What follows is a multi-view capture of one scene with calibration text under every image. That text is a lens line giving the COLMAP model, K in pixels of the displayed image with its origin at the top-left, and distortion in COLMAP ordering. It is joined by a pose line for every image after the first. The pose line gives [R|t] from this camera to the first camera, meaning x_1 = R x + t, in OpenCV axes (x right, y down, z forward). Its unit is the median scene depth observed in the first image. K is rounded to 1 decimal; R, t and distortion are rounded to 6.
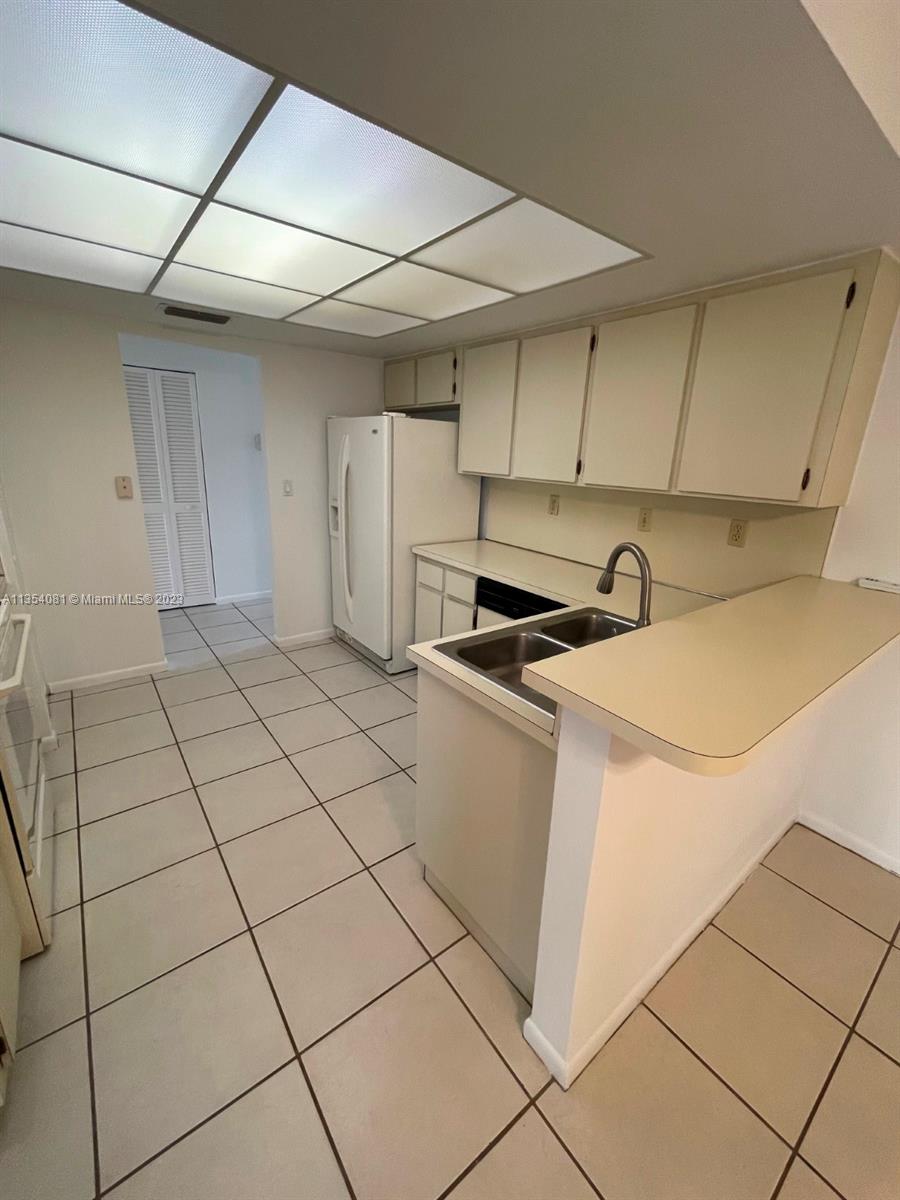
lens RADIAL K [[490.2, 0, 450.0], [0, 490.2, 600.0], [0, 0, 1]] dist [0.000694, 0.000200]
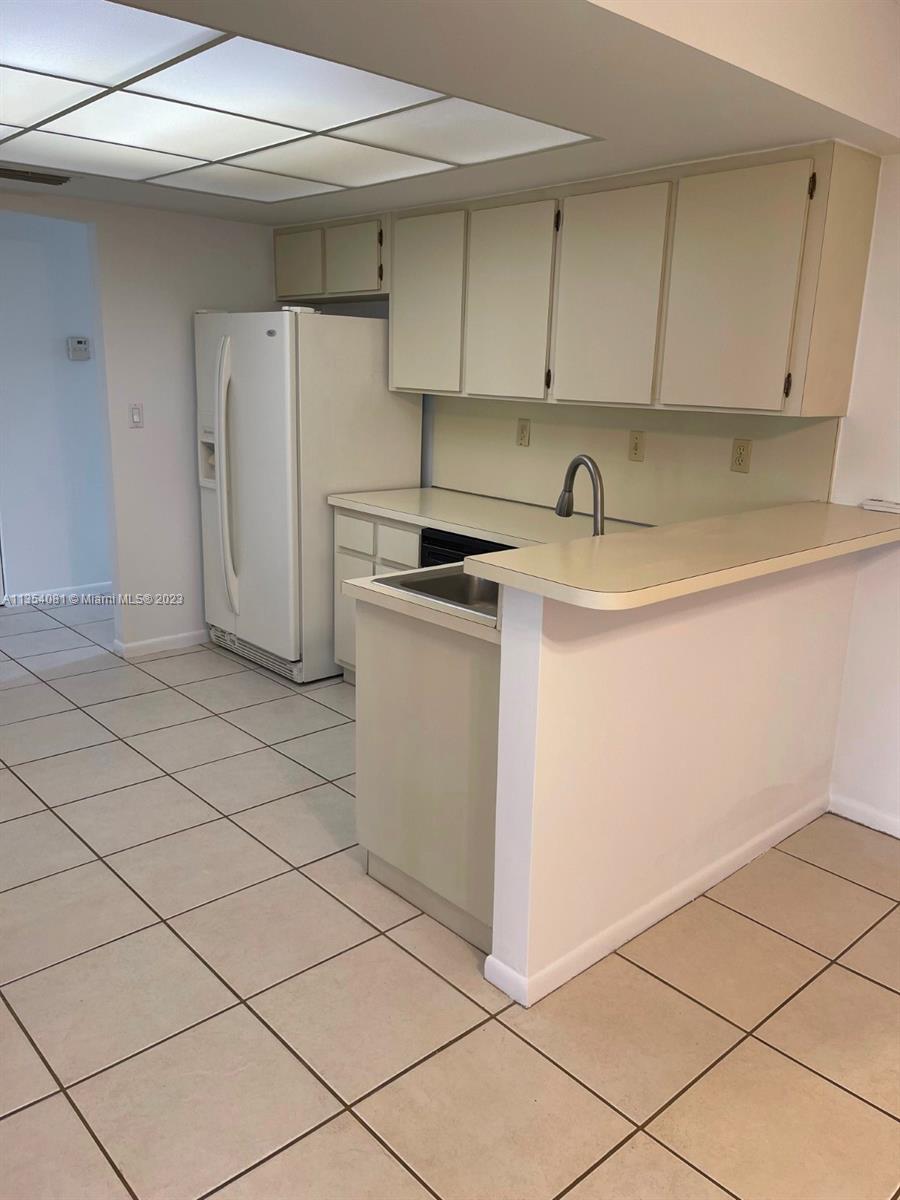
lens RADIAL K [[915.8, 0, 450.0], [0, 915.8, 600.0], [0, 0, 1]] dist [0.058047, -0.044961]
pose [[0.996114, -0.030412, 0.082654, -0.017261], [0.033860, 0.998600, -0.040645, 0.109329], [-0.081302, 0.043286, 0.995749, -0.346041]]
